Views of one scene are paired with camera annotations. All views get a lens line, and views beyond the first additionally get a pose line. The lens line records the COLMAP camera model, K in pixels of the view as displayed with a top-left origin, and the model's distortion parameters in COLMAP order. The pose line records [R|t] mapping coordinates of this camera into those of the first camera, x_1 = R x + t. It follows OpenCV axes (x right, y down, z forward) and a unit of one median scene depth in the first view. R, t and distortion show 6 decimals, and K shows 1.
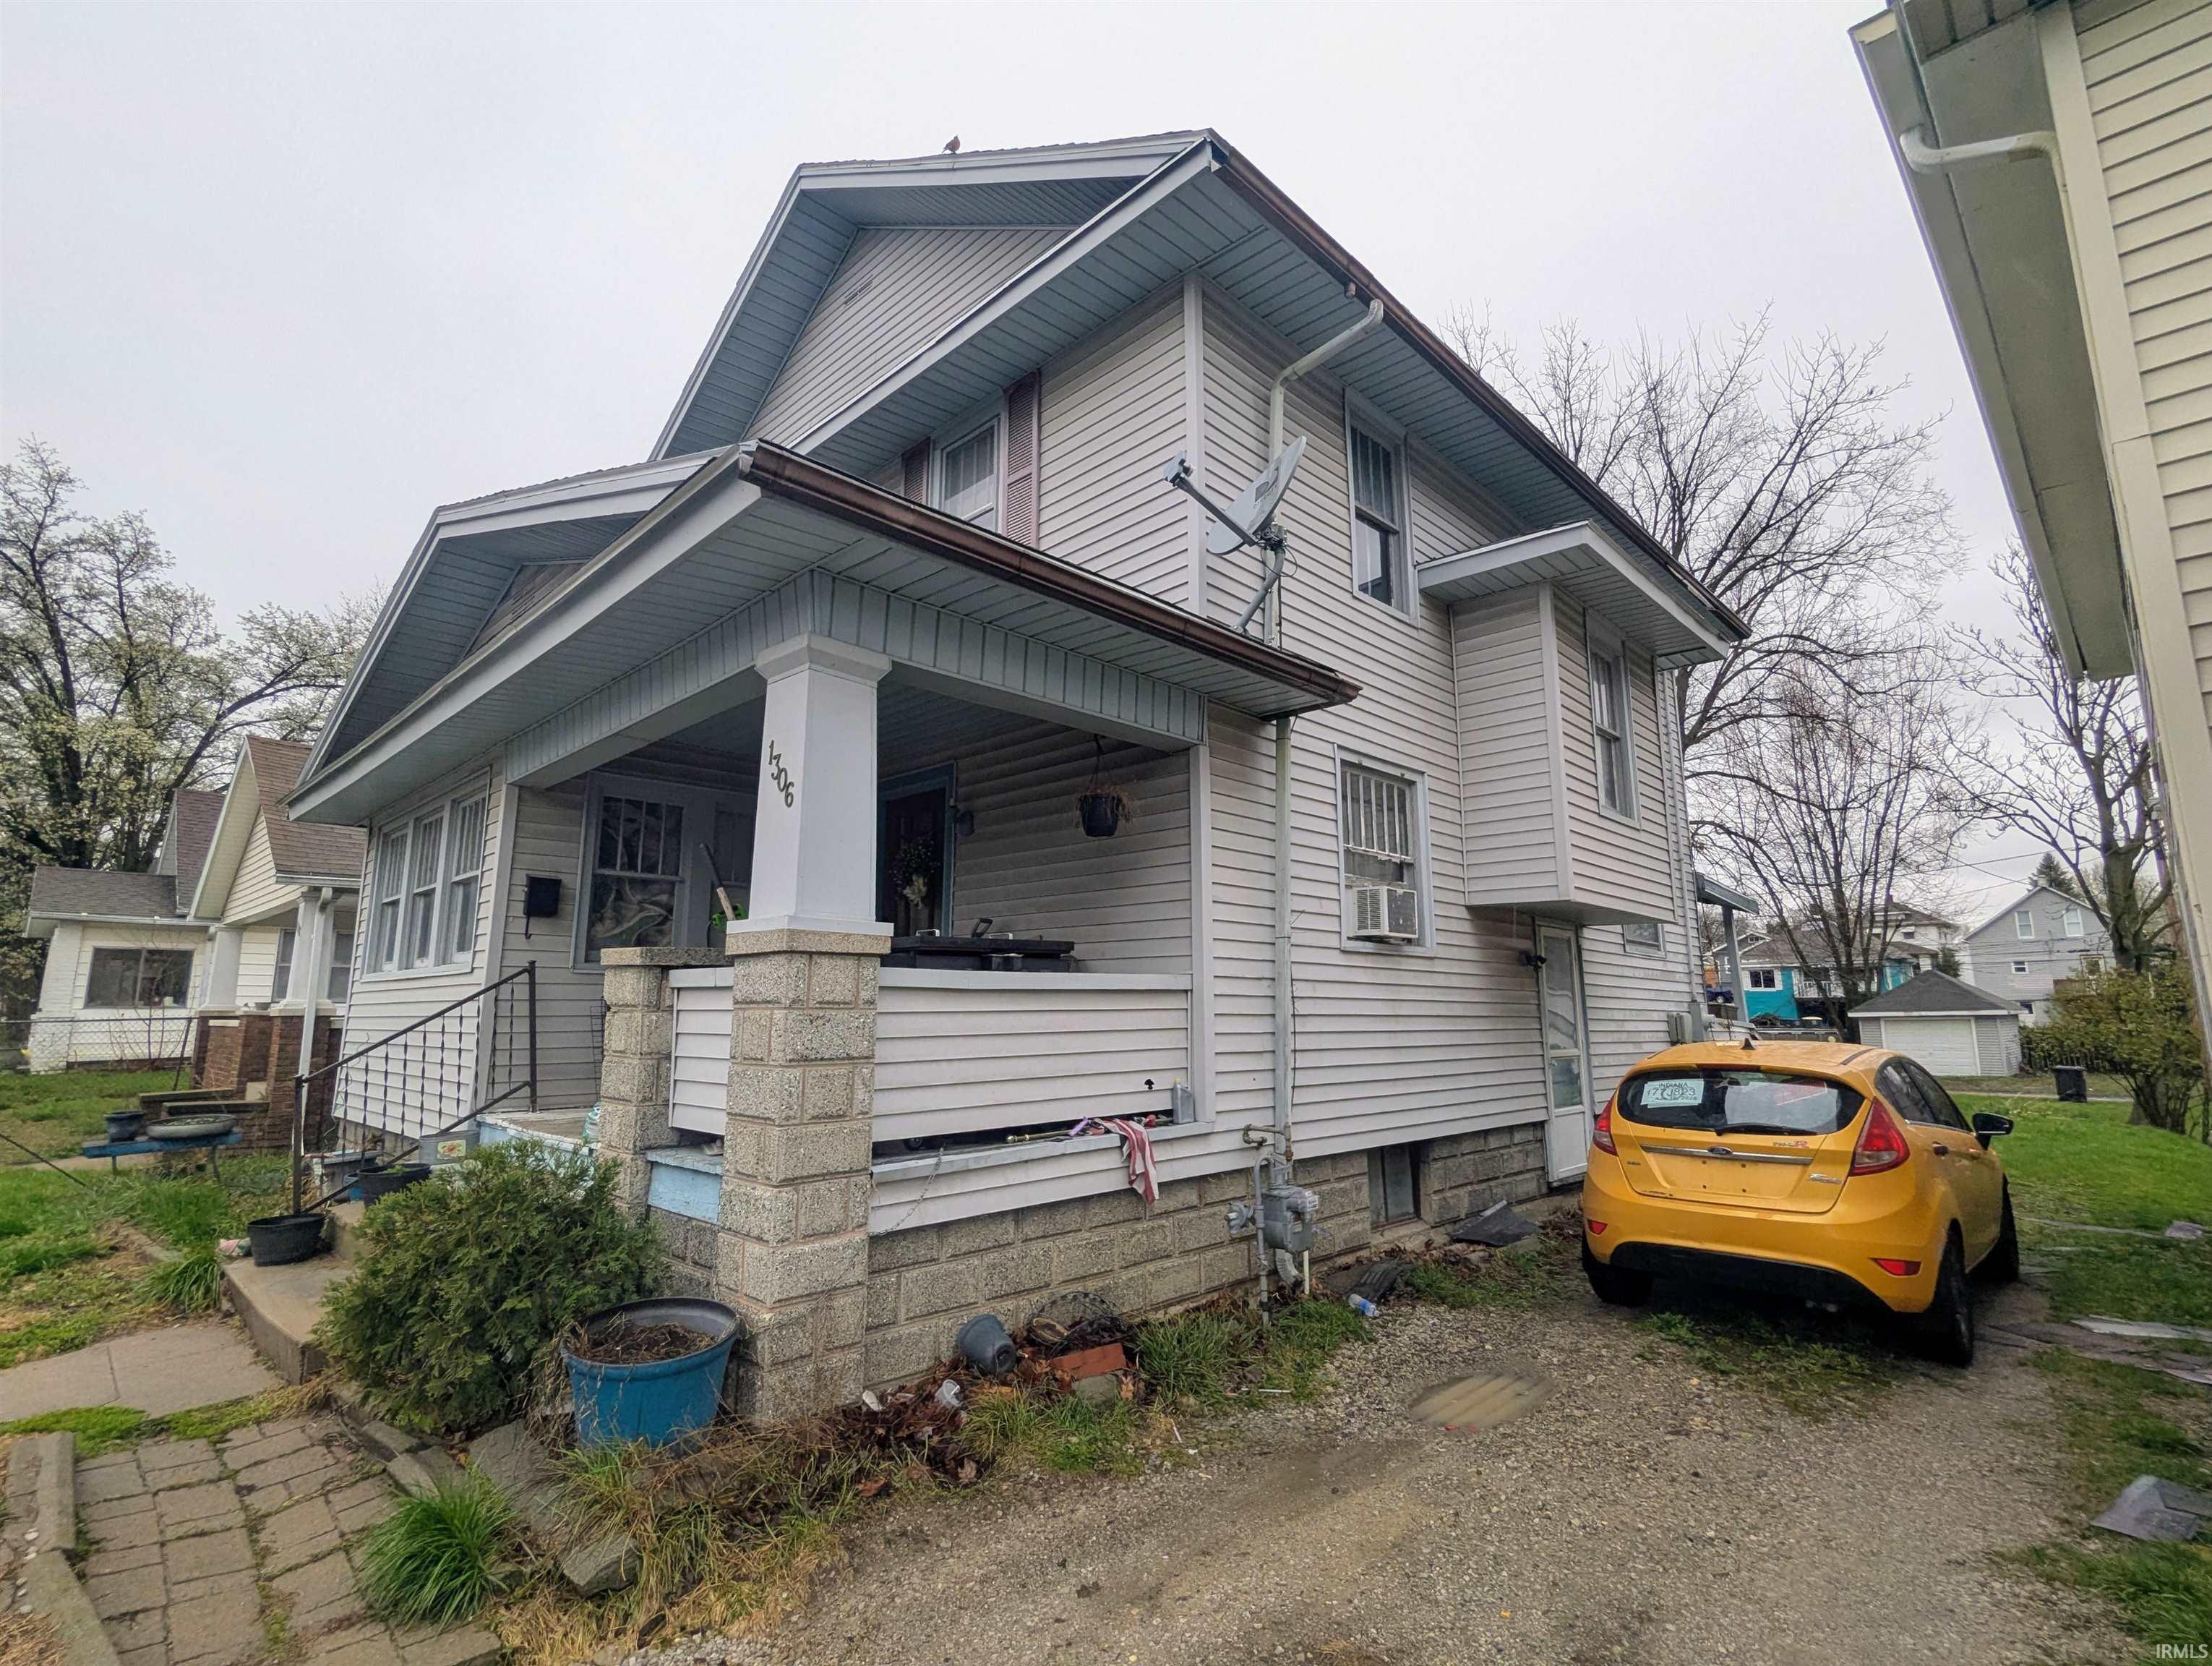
lens RADIAL K [[1060.6, 0, 1106.0], [0, 1060.6, 833.0], [0, 0, 1]] dist [-0.001816, 0.000160]
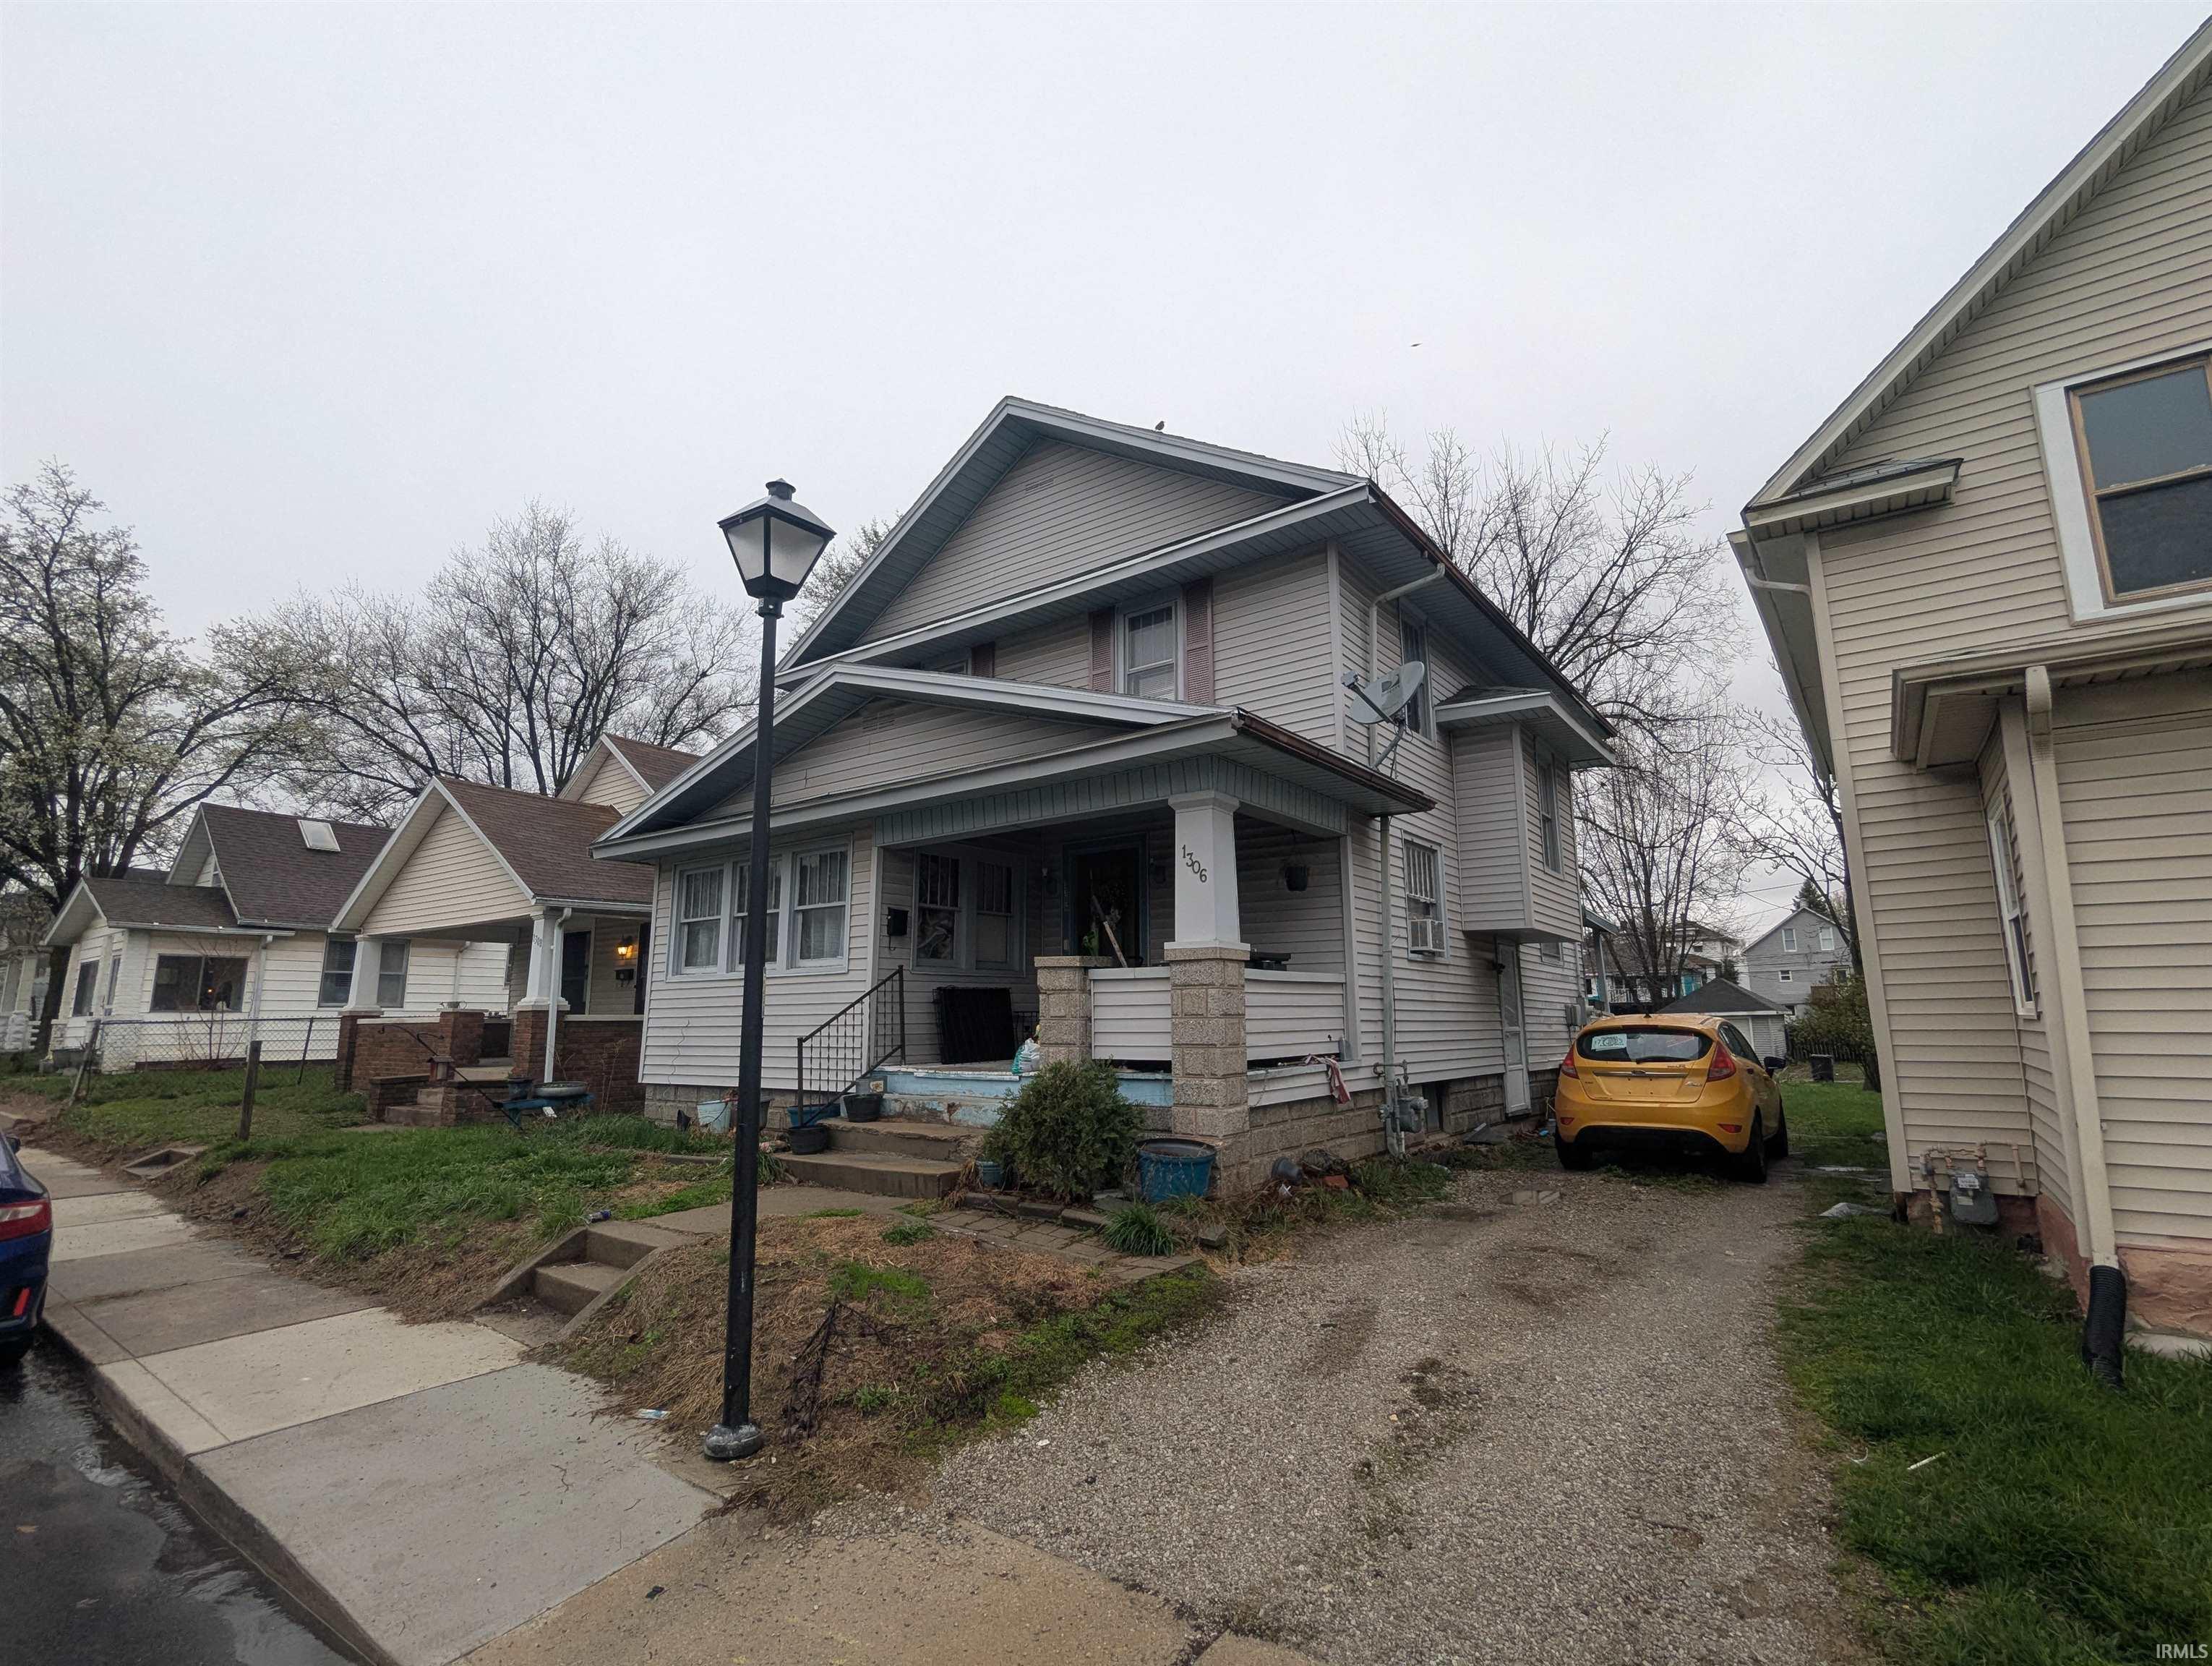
lens RADIAL K [[1049.2, 0, 1106.0], [0, 1049.2, 833.0], [0, 0, 1]] dist [-0.001129, -0.000103]
pose [[0.990537, 0.018854, 0.135945, -0.391506], [-0.017375, 0.999776, -0.012057, -0.046593], [-0.136142, 0.009581, 0.990643, -0.444696]]
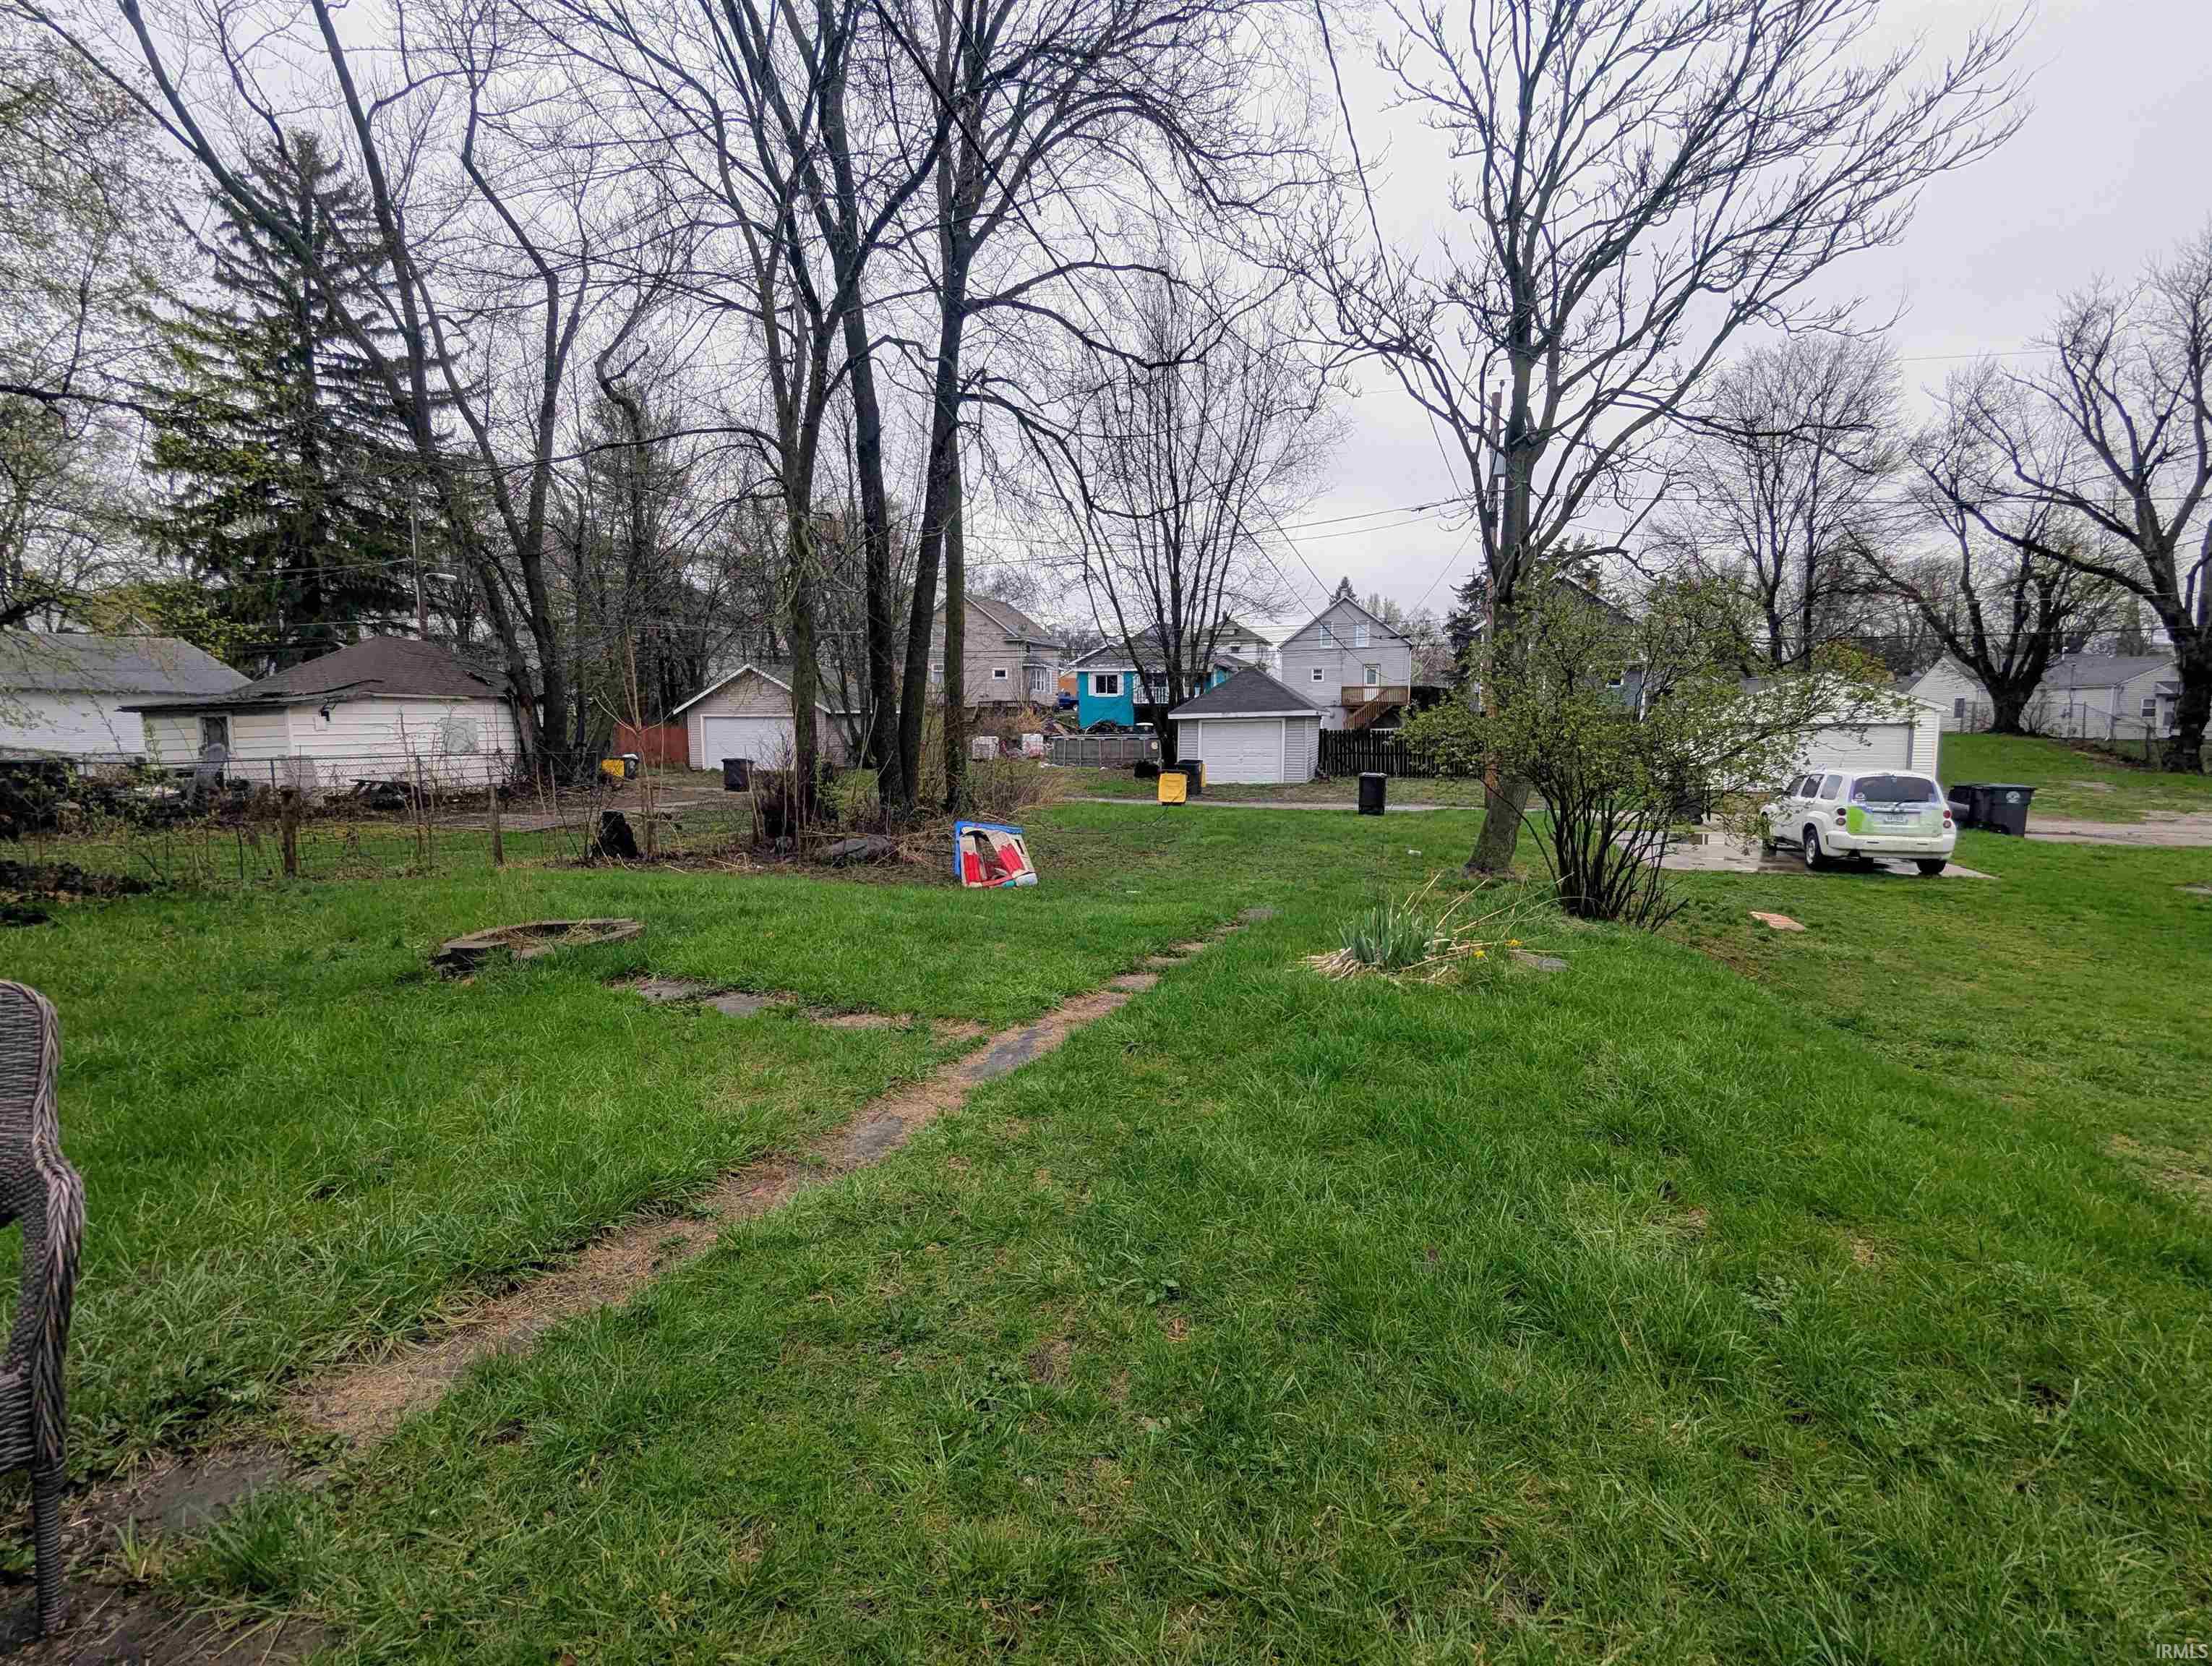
lens RADIAL K [[1060.6, 0, 1106.0], [0, 1060.6, 833.0], [0, 0, 1]] dist [-0.001816, 0.000160]
pose [[0.863917, -0.050749, 0.501071, 1.175339], [-0.083429, 0.966744, 0.241755, 0.321163], [-0.496676, -0.250660, 0.830953, 1.517763]]
